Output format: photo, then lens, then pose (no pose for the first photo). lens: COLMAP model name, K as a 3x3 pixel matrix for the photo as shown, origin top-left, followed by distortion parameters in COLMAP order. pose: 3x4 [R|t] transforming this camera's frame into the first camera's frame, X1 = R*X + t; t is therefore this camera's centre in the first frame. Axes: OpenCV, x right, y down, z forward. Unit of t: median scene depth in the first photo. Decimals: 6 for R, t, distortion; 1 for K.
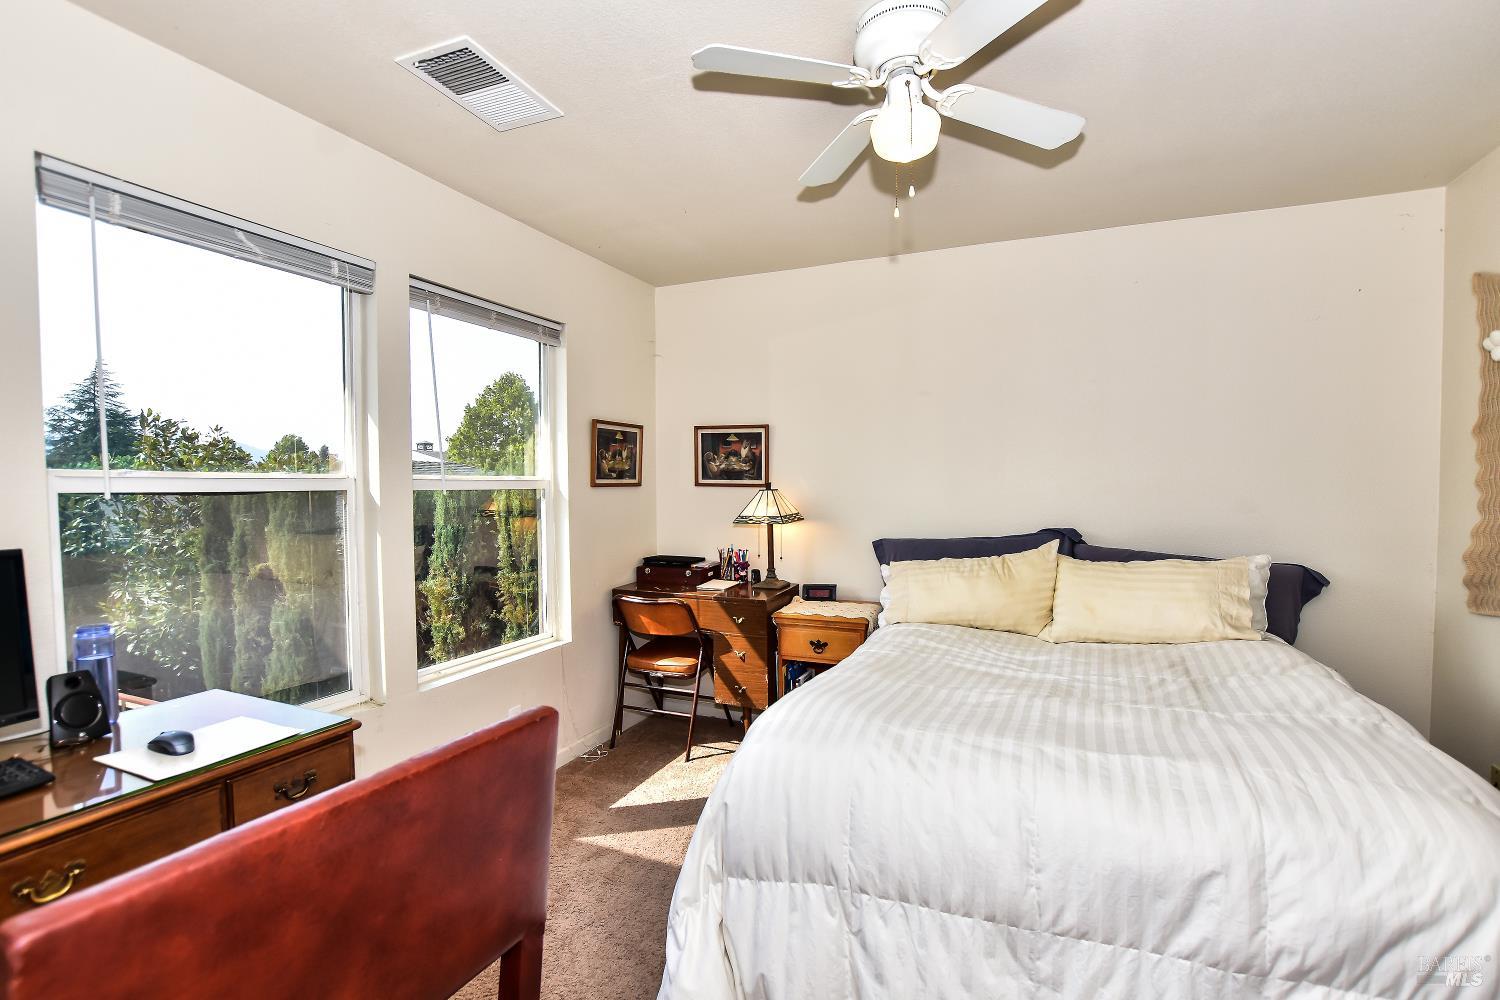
lens RADIAL K [[687.5, 0, 751.4], [0, 687.5, 505.5], [0, 0, 1]] dist [-0.000412, -0.000045]
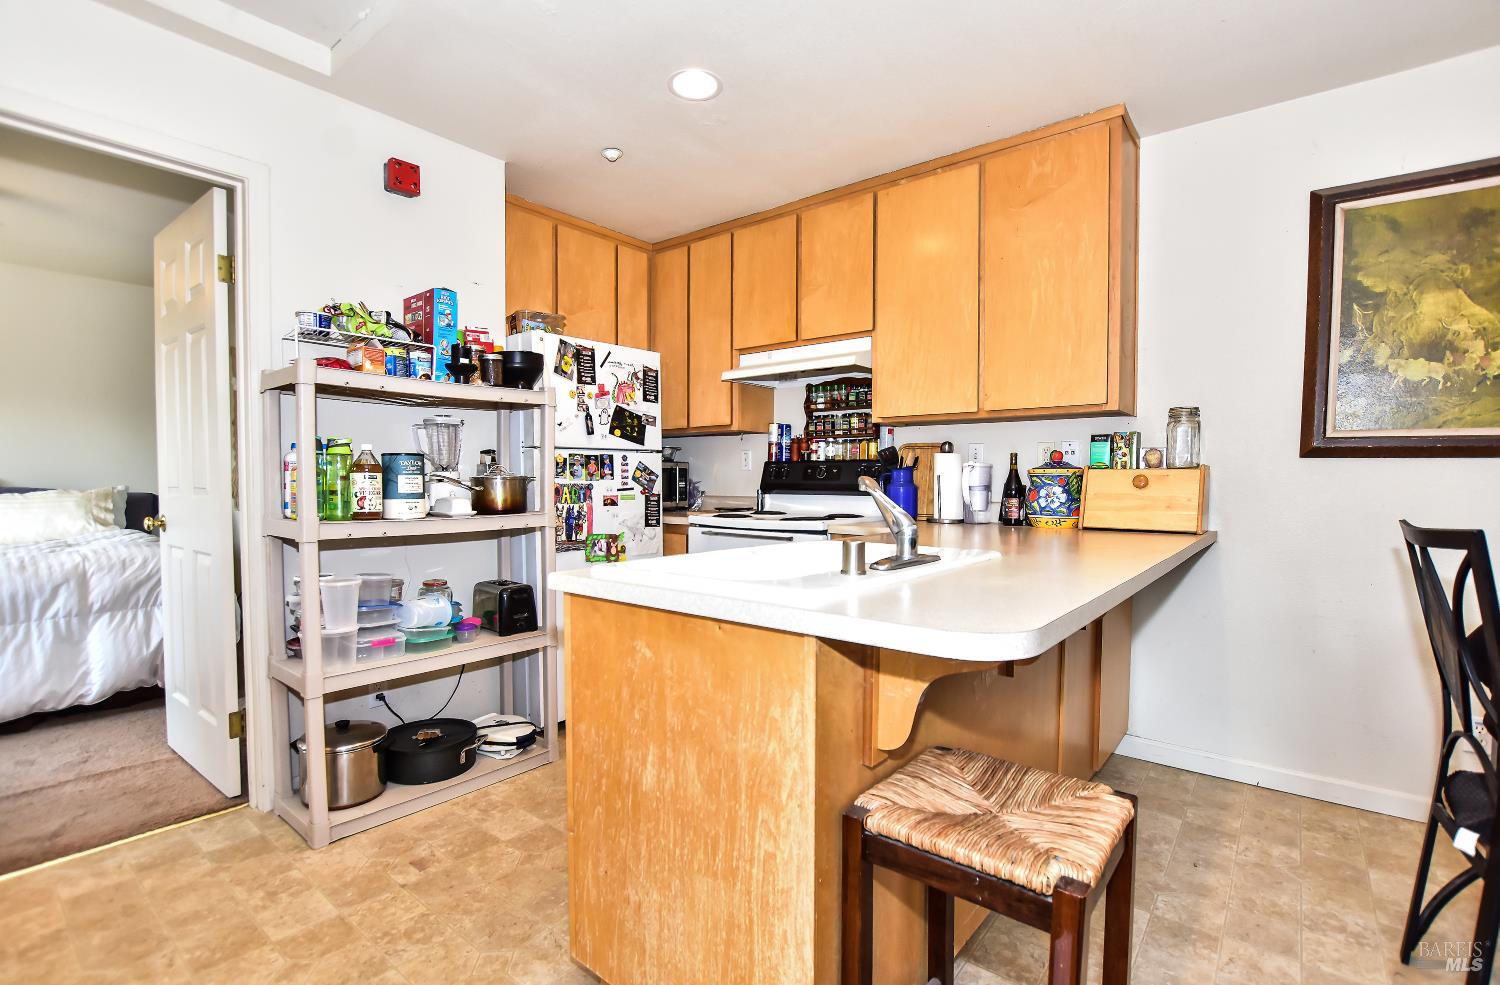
lens RADIAL K [[696.5, 0, 750.0], [0, 696.5, 492.5], [0, 0, 1]] dist [0.000257, 0.000110]
pose [[0.275872, -0.031039, 0.960693, -0.555974], [0.029668, 0.999277, 0.023766, 0.101702], [-0.960736, 0.021945, 0.276593, -1.094676]]
